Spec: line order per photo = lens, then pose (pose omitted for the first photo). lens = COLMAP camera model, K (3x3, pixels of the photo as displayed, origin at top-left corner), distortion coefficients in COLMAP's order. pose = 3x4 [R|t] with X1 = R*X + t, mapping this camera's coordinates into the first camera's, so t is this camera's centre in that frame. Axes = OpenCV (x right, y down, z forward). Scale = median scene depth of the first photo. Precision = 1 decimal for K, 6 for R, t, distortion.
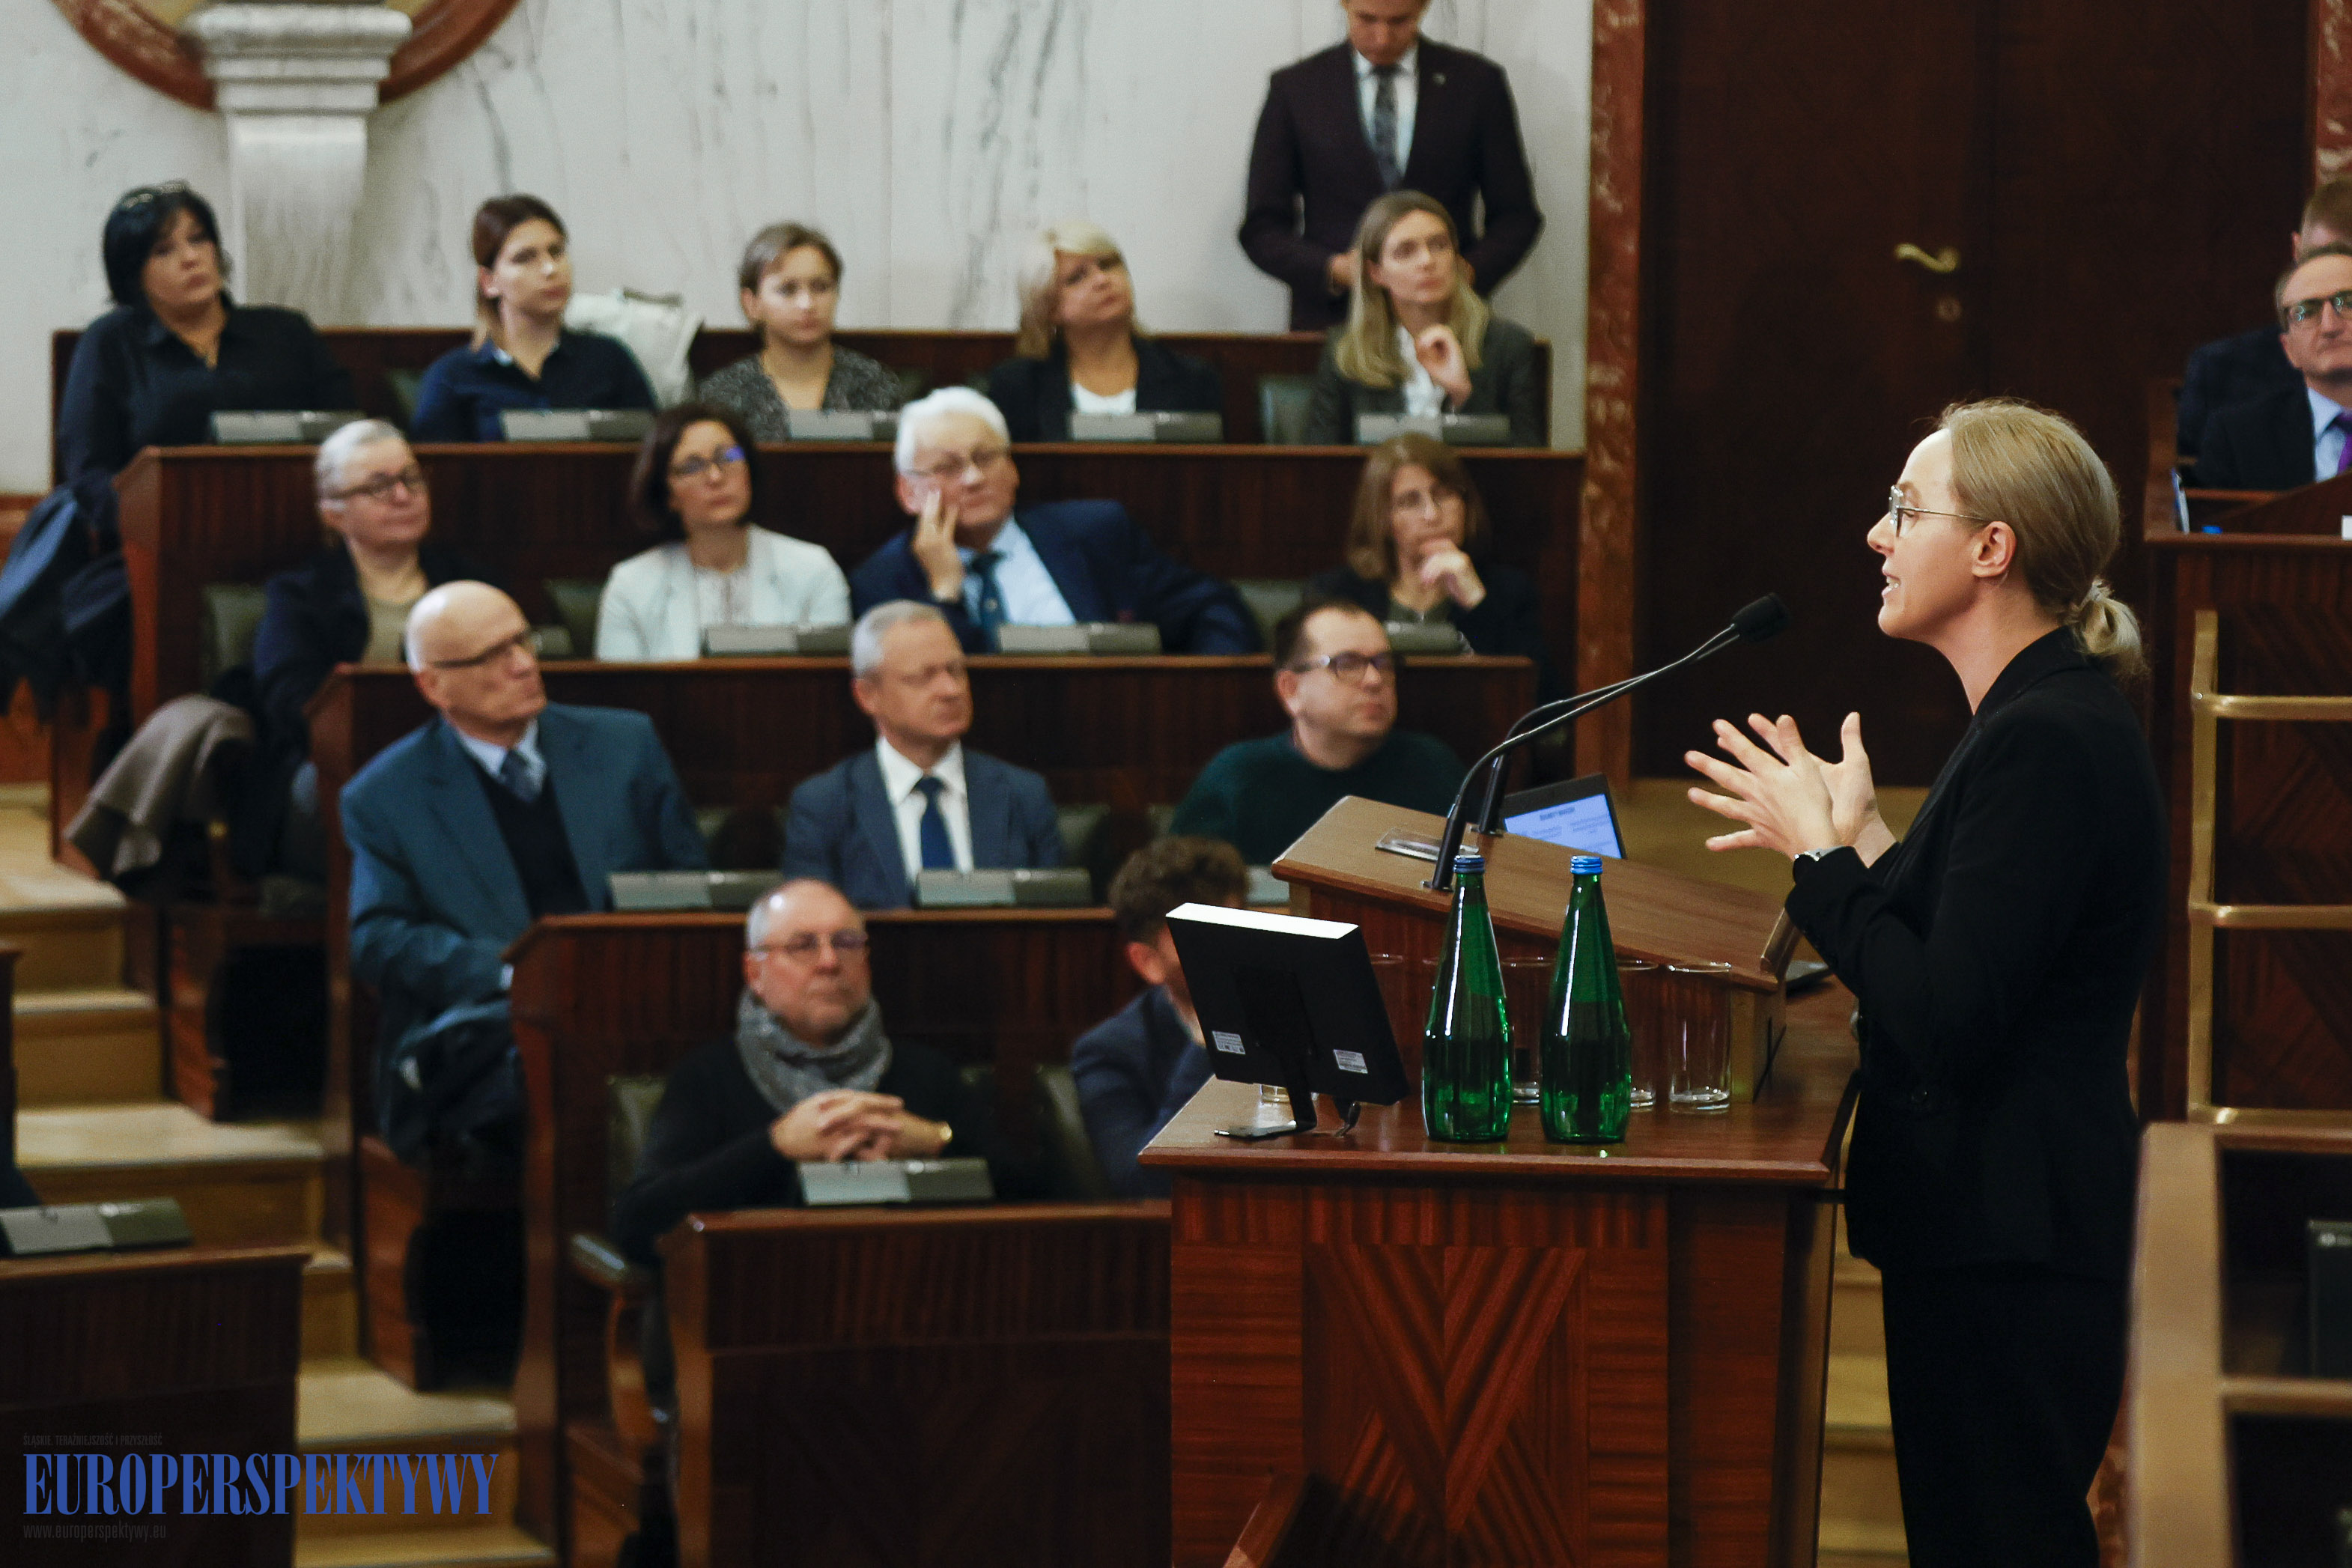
lens RADIAL K [[7589.5, 0, 1176.0], [0, 7589.5, 784.0], [0, 0, 1]] dist [0.392385, -11.007006]
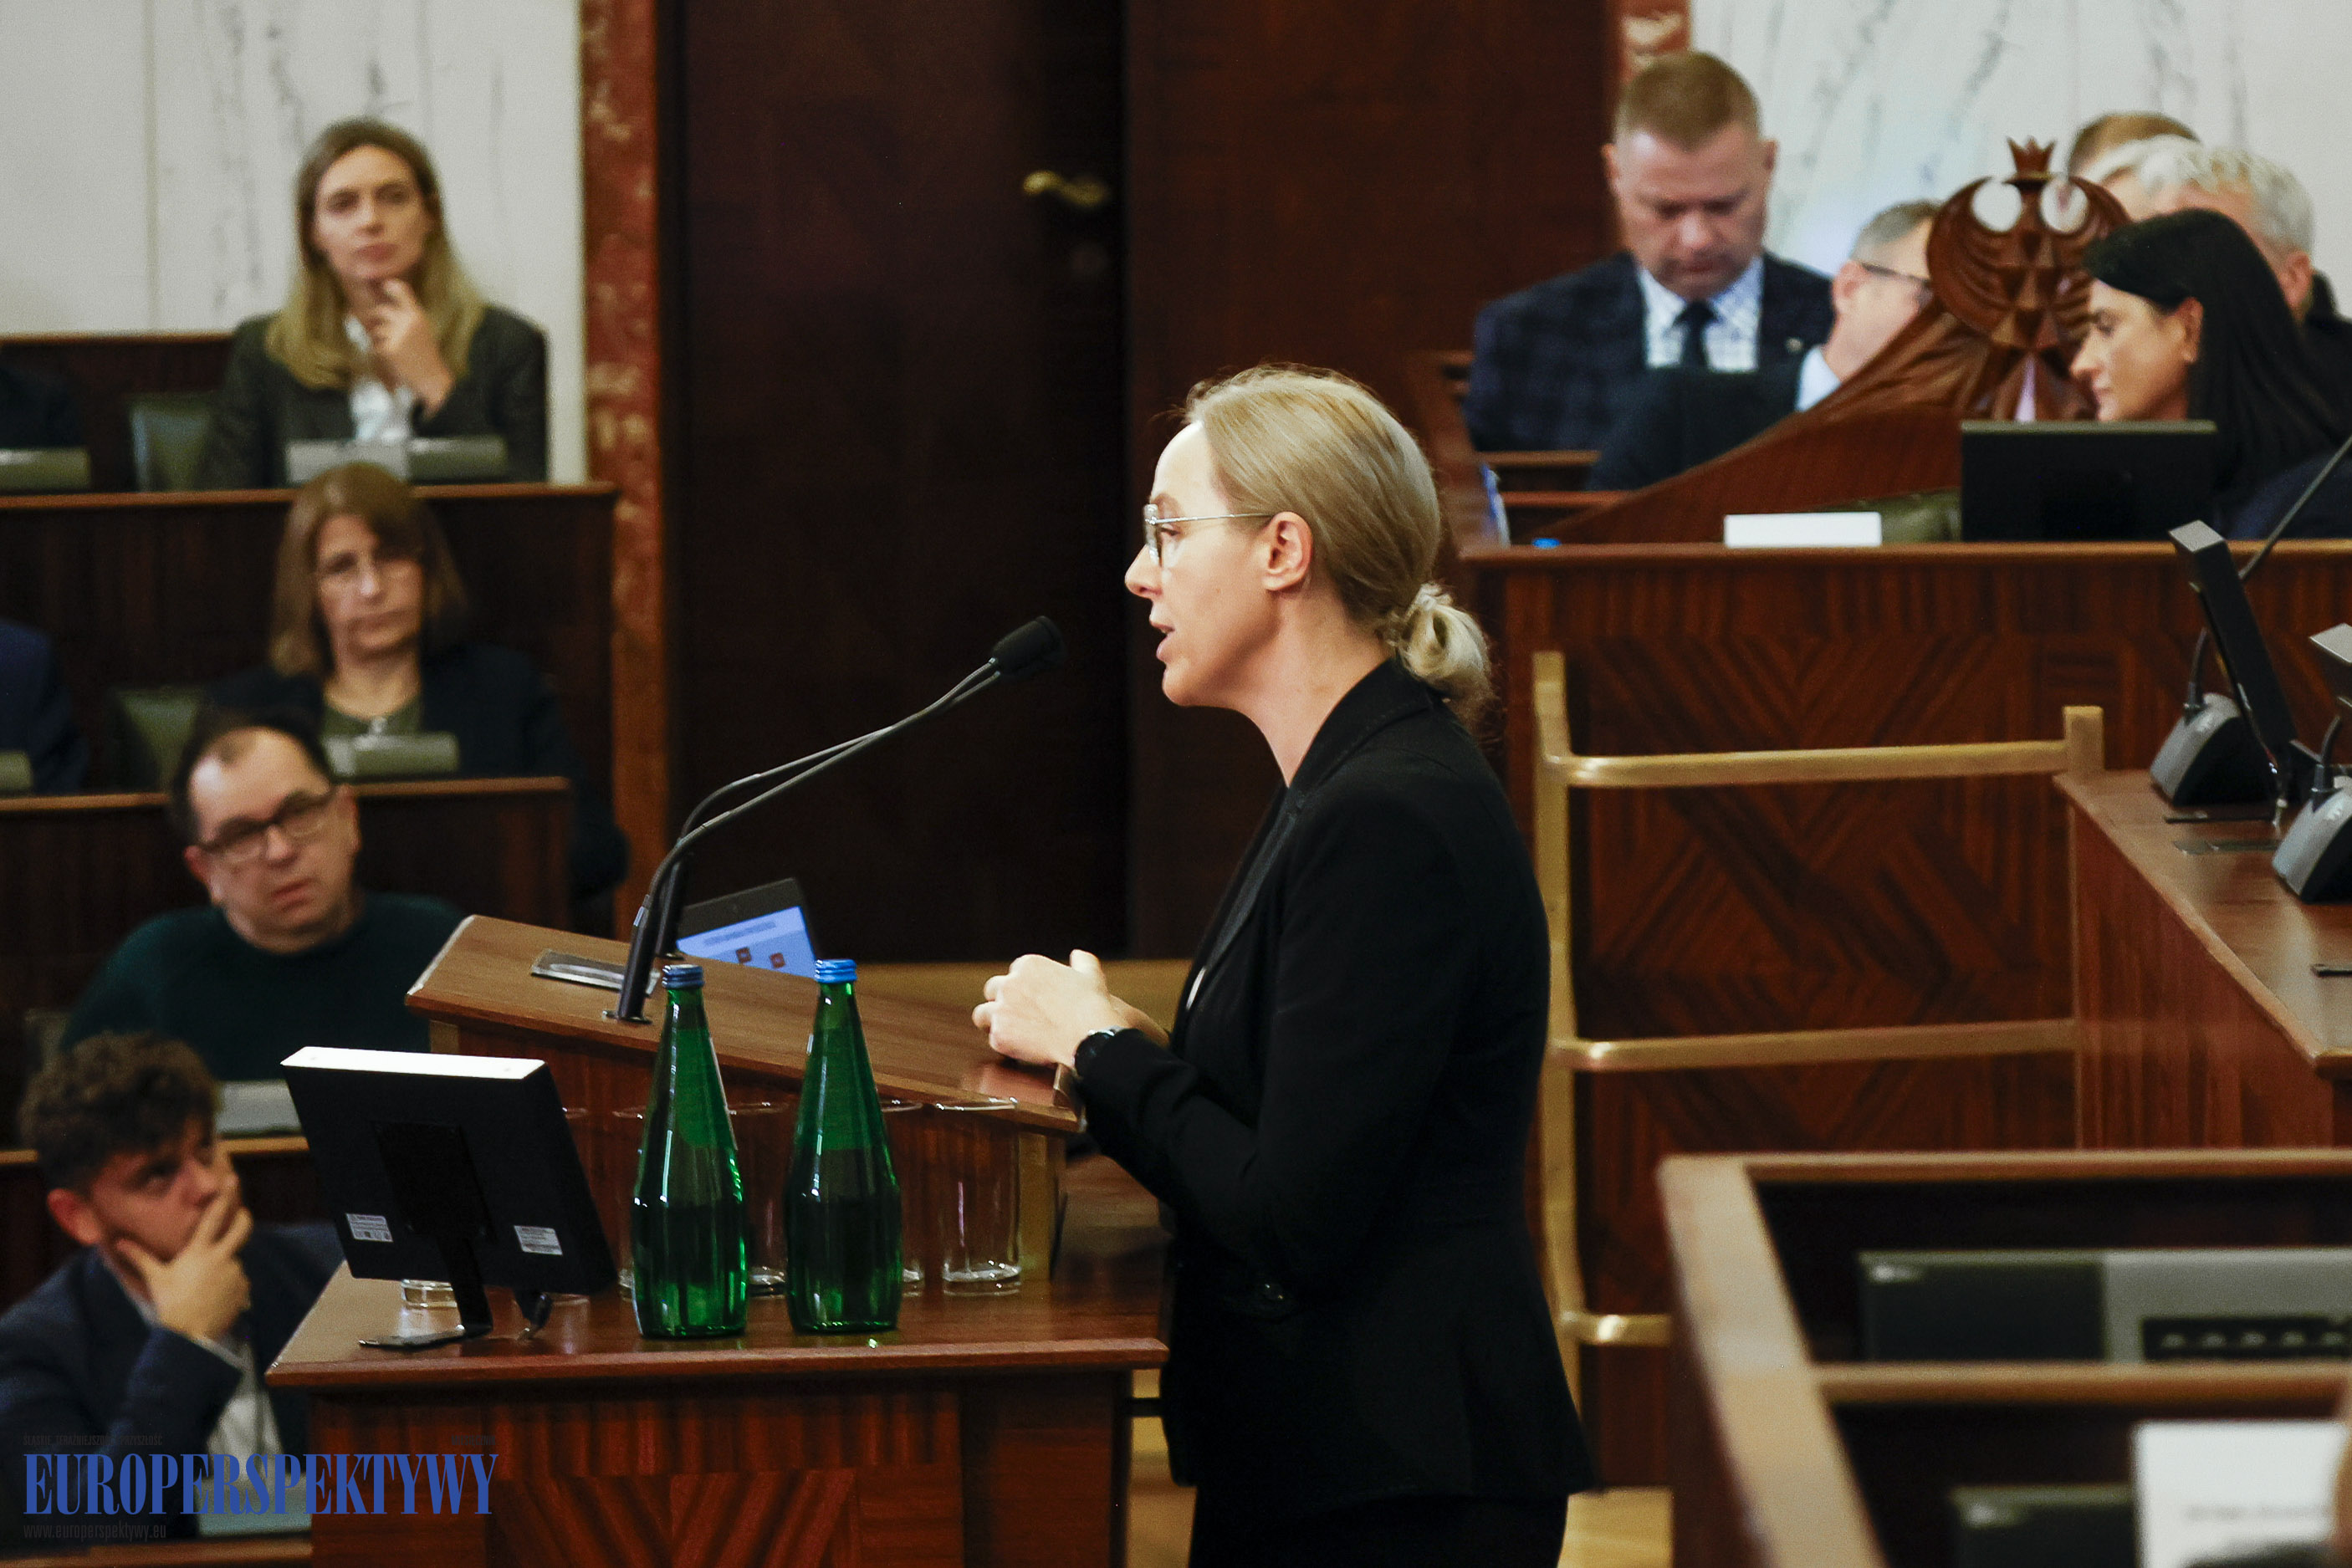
lens RADIAL K [[12844.5, 0, 1176.0], [0, 12844.5, 784.0], [0, 0, 1]] dist [0.440283, 0.224005]
pose [[0.991514, -0.038664, 0.124114, -0.070072], [0.041977, 0.998826, -0.024189, 0.023748], [-0.123033, 0.029194, 0.991973, -0.287335]]
